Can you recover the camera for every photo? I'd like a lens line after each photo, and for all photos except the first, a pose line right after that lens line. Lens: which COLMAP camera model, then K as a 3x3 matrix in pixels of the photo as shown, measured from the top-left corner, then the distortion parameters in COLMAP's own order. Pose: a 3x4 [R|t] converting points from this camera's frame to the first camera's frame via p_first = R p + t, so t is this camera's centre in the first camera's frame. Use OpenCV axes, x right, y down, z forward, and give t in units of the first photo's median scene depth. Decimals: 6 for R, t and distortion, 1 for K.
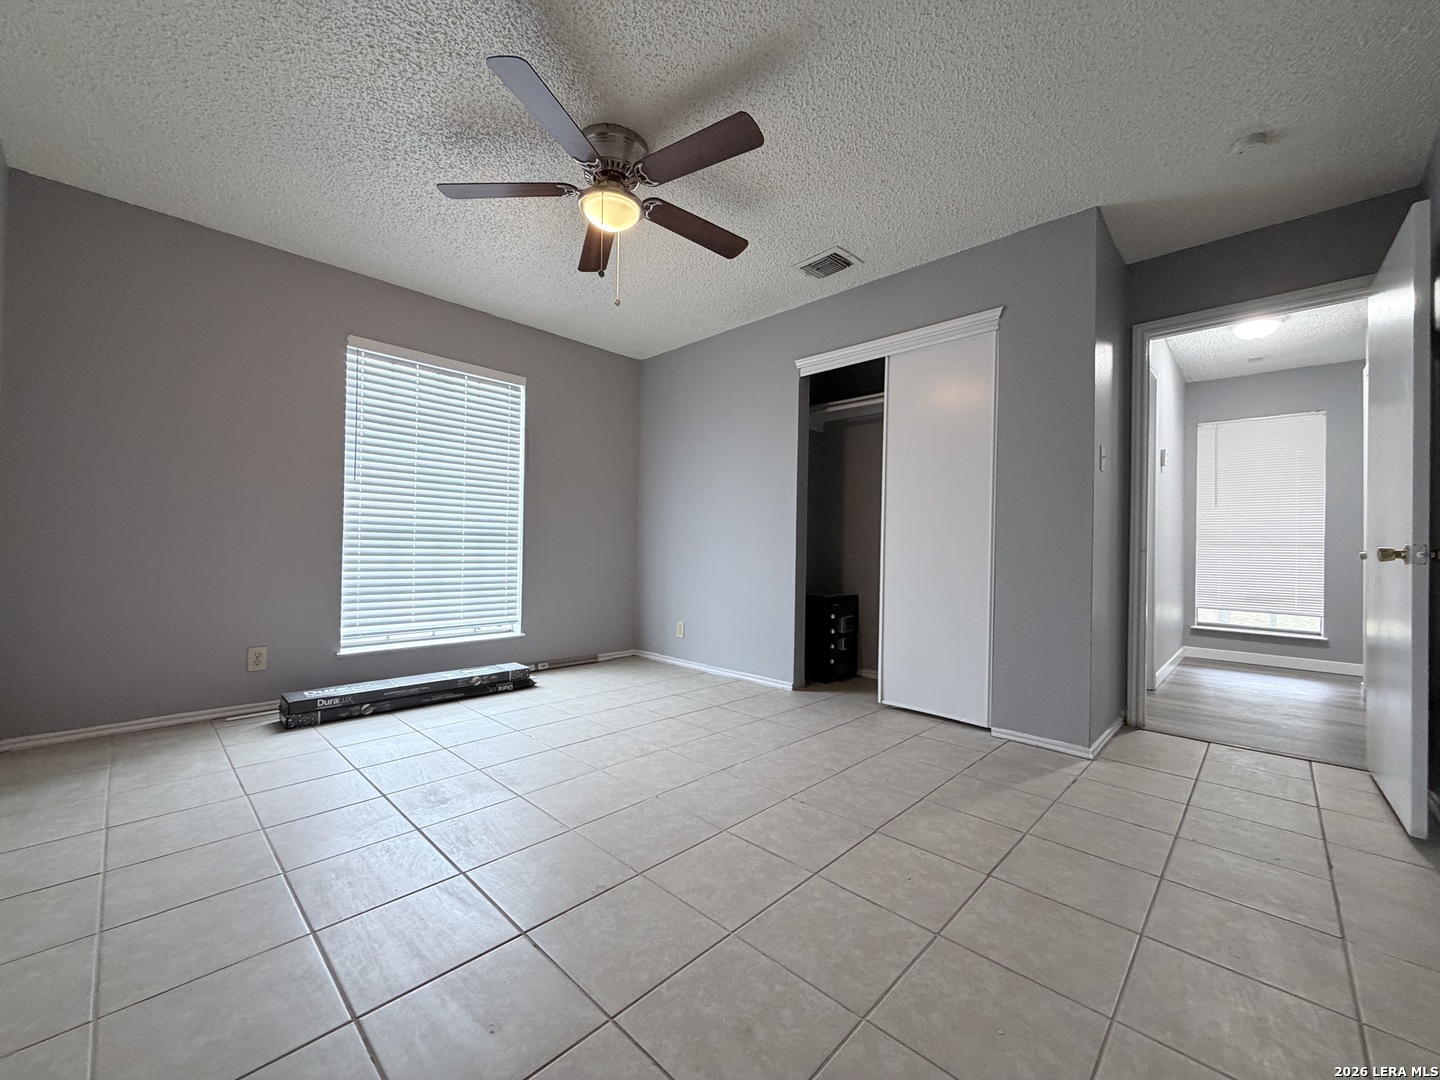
lens RADIAL K [[574.6, 0, 714.4], [0, 574.6, 541.2], [0, 0, 1]] dist [-0.000914, 0.000825]
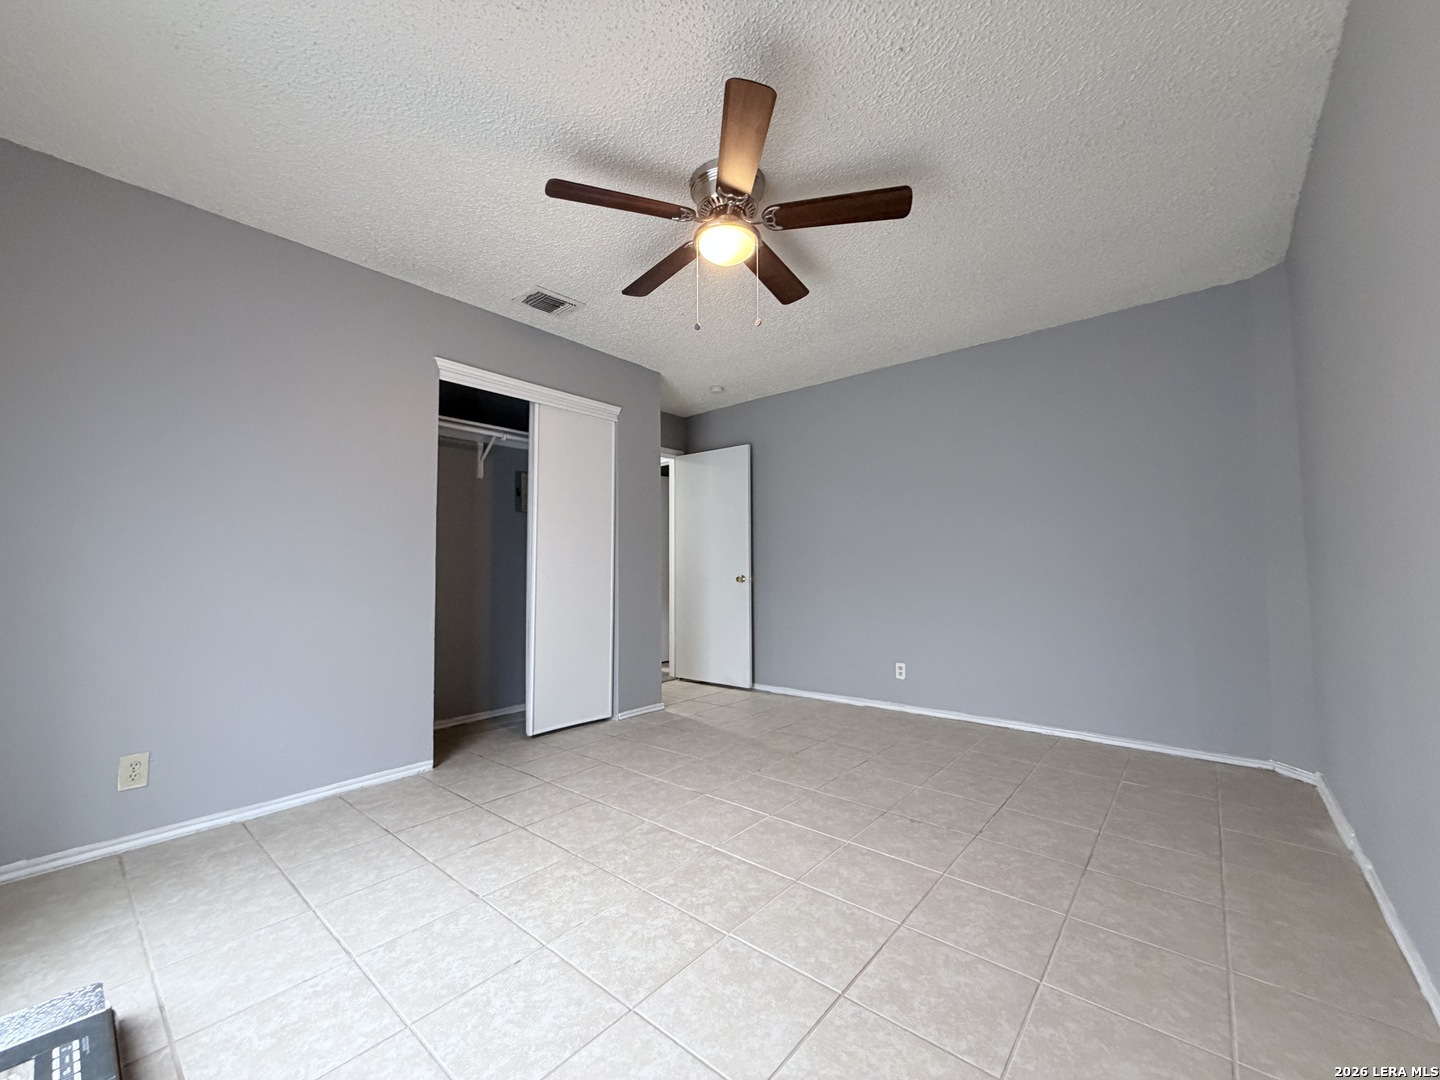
lens RADIAL K [[574.6, 0, 714.4], [0, 574.6, 541.2], [0, 0, 1]] dist [-0.000914, 0.000825]
pose [[-0.064905, 0.036969, 0.997206, -0.817161], [-0.003695, 0.999298, -0.037287, -0.030712], [-0.997885, -0.006105, -0.064723, 0.787112]]
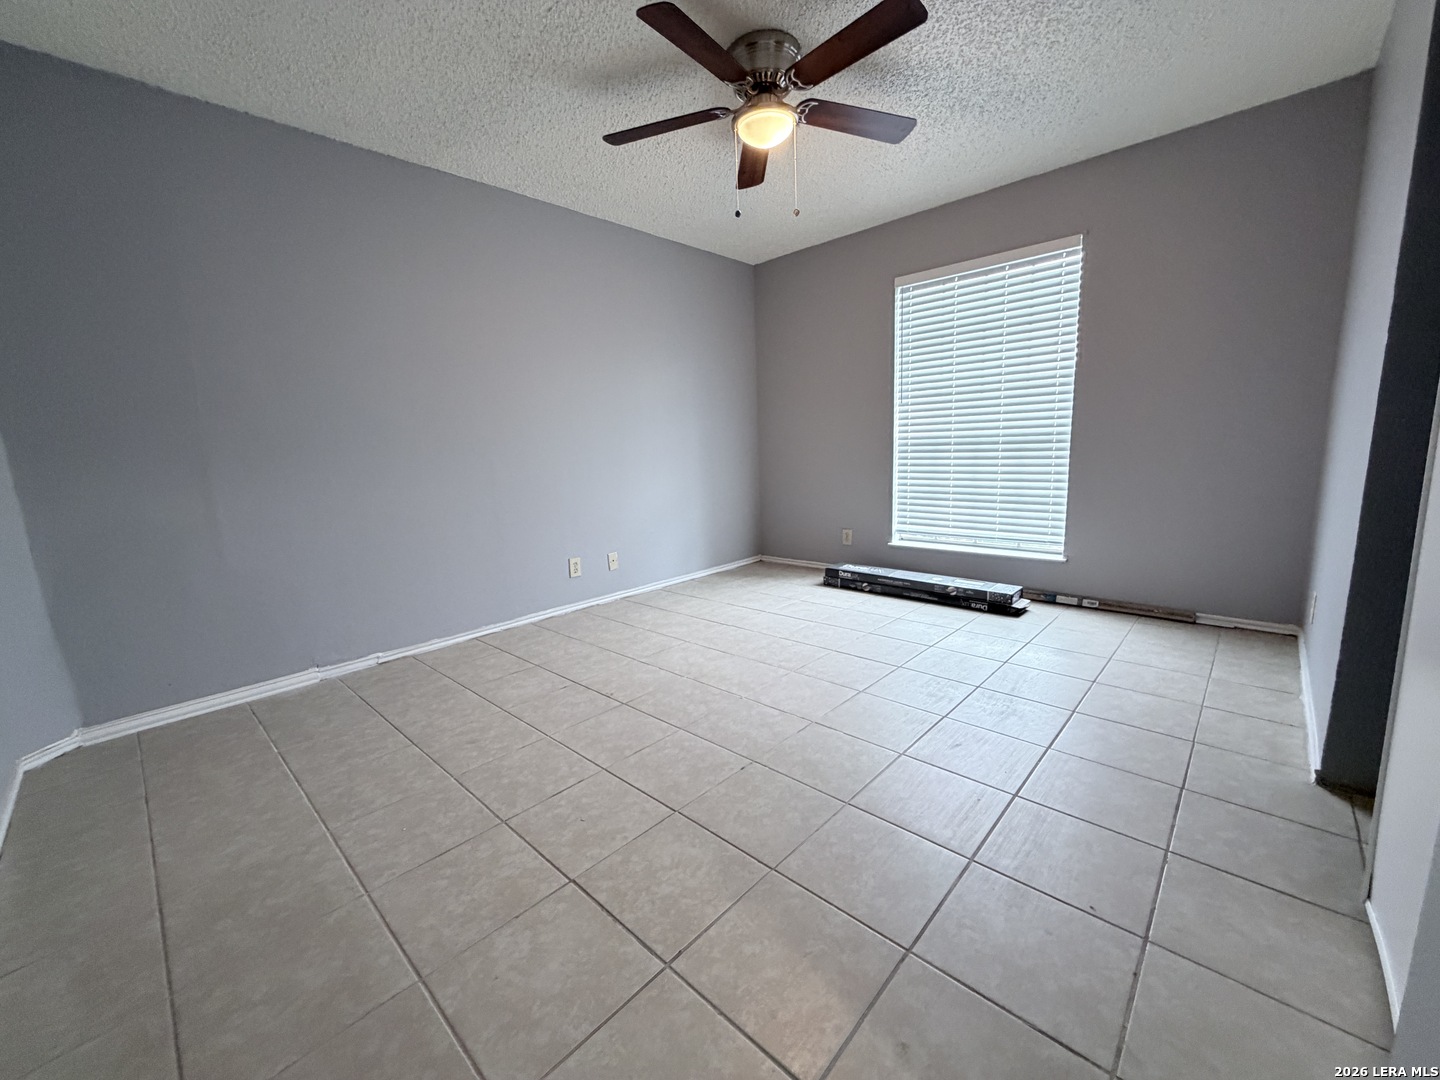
lens RADIAL K [[574.6, 0, 714.4], [0, 574.6, 541.2], [0, 0, 1]] dist [-0.000914, 0.000825]
pose [[0.012772, 0.148227, -0.988871, 0.647138], [0.049887, 0.987625, 0.148685, -0.020903], [0.998673, -0.051231, 0.005219, 0.635050]]
